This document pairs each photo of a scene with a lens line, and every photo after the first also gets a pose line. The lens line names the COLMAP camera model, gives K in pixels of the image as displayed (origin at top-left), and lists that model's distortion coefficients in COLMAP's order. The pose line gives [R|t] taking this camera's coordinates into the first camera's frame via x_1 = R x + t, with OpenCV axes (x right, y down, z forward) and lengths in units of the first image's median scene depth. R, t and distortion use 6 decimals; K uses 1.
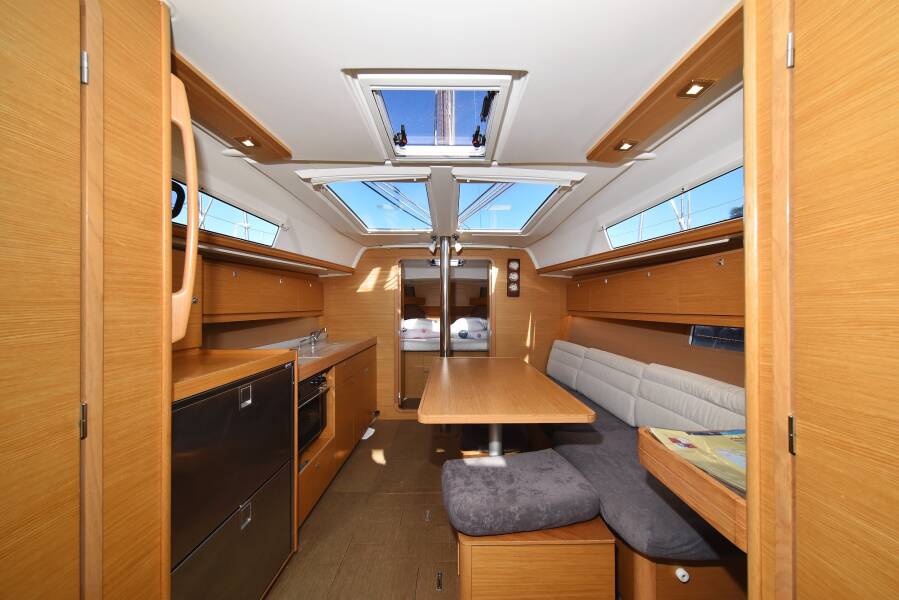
lens RADIAL K [[289.3, 0, 461.0], [0, 289.3, 302.3], [0, 0, 1]] dist [0.001046, -0.004714]
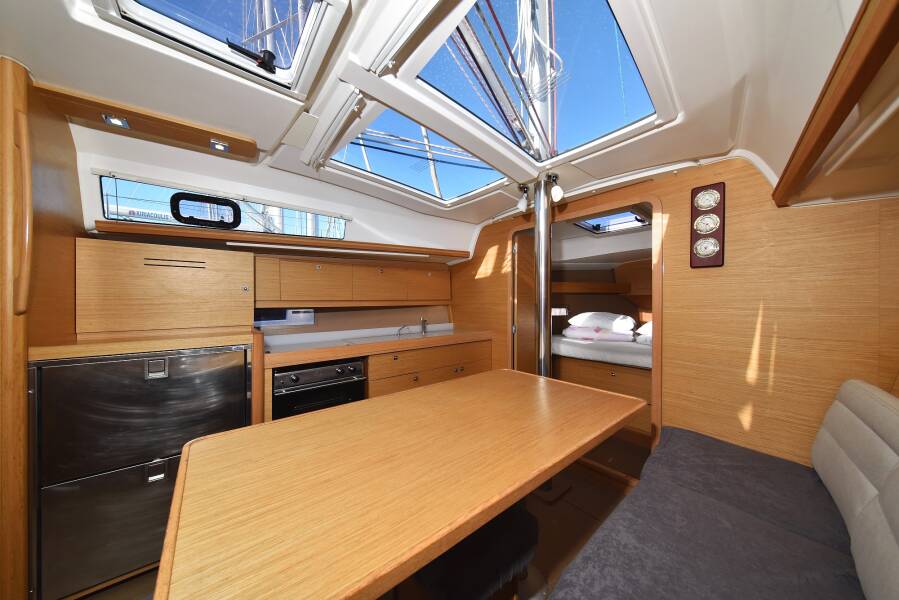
lens RADIAL K [[299.2, 0, 449.5], [0, 299.2, 300.0], [0, 0, 1]] dist [0.000601, -0.000009]
pose [[0.625984, -0.004698, -0.779821, 0.333331], [0.017949, 0.999804, 0.008385, 0.023423], [0.779629, -0.019246, 0.625946, 0.429018]]
